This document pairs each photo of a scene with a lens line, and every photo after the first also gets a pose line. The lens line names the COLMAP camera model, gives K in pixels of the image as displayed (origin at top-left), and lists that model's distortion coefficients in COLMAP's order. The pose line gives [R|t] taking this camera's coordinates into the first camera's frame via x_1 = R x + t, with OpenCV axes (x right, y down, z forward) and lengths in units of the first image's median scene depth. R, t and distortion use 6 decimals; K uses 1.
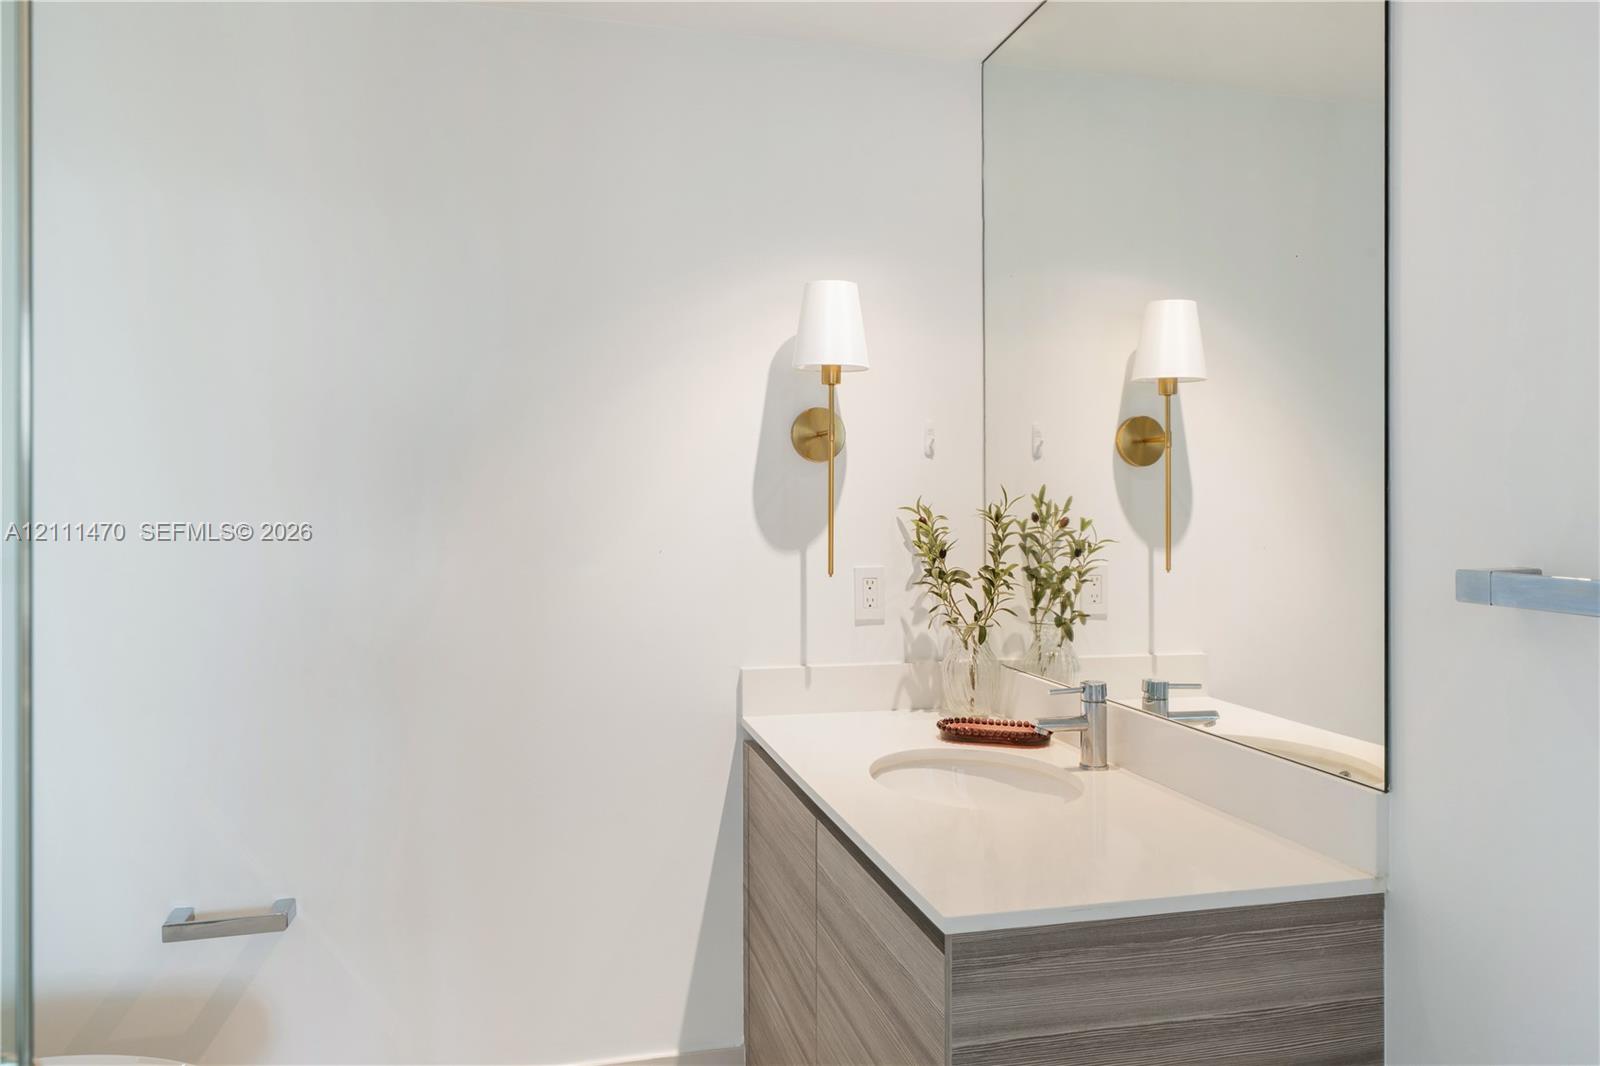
lens RADIAL K [[1036.8, 0, 800.0], [0, 1036.8, 533.0], [0, 0, 1]] dist [0.009239, 0.001349]
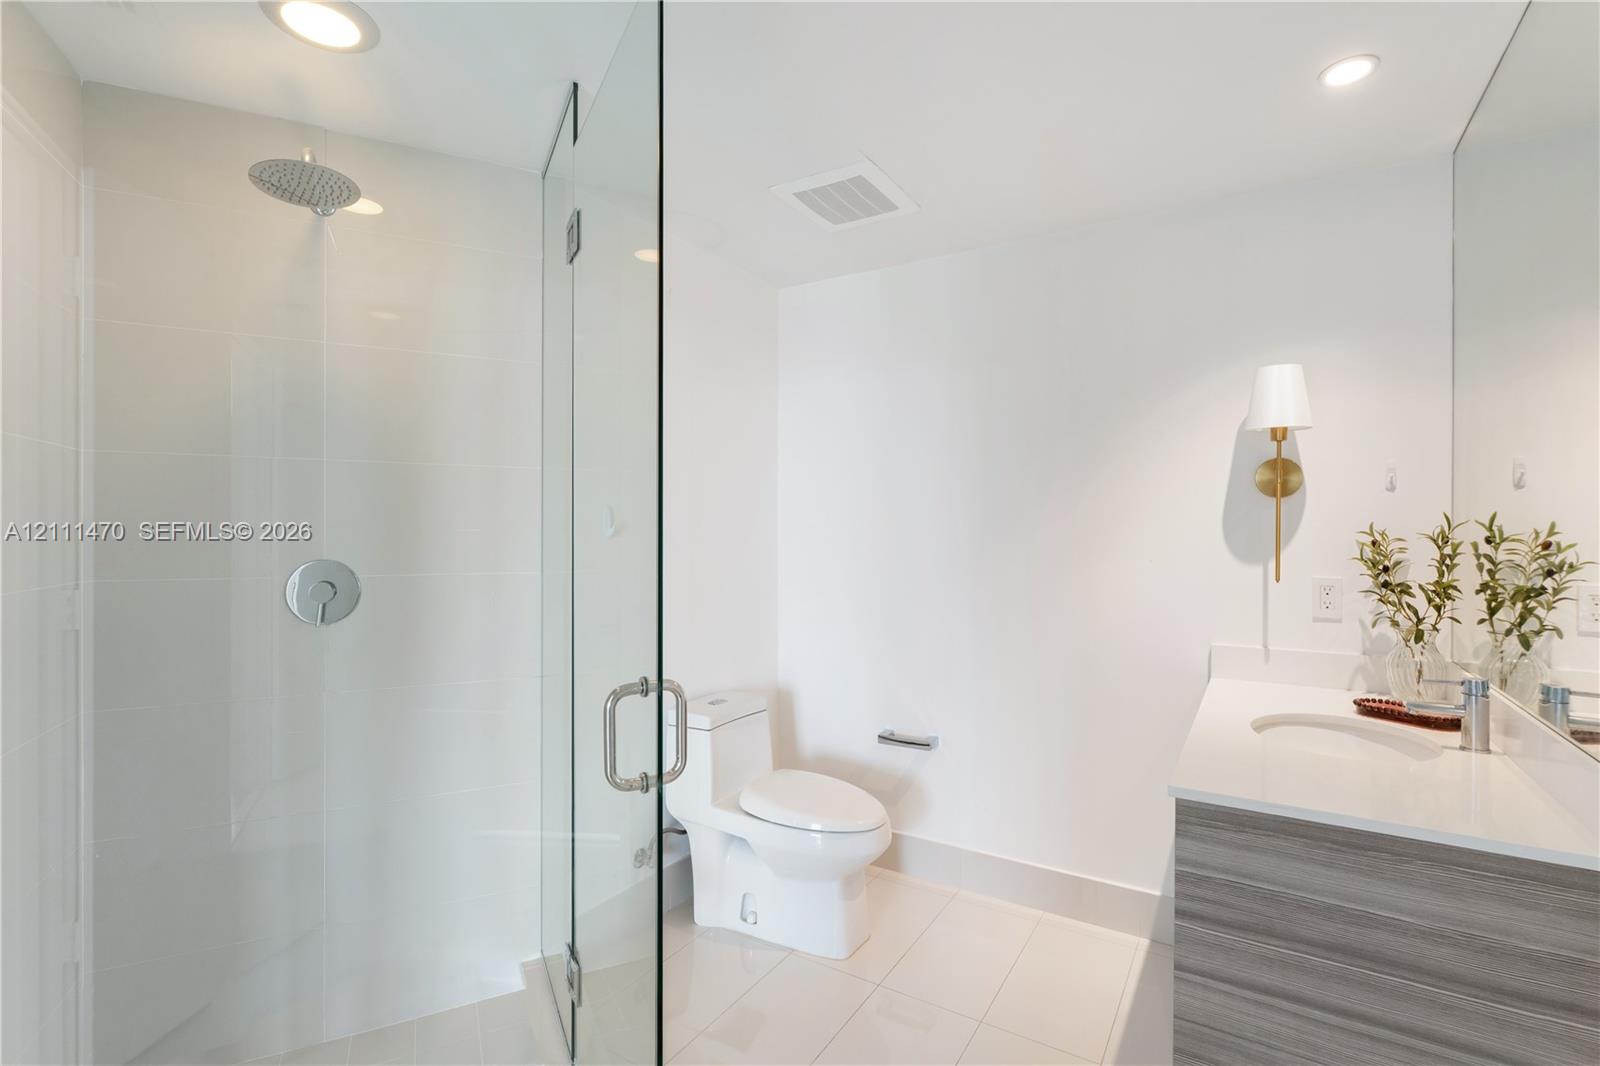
lens RADIAL K [[646.1, 0, 794.2], [0, 646.1, 539.6], [0, 0, 1]] dist [0.000617, -0.000068]
pose [[0.726345, 0.008168, -0.687281, 0.155675], [-0.016163, 0.999856, -0.005198, 0.000556], [0.687140, 0.014884, 0.726373, -0.053449]]
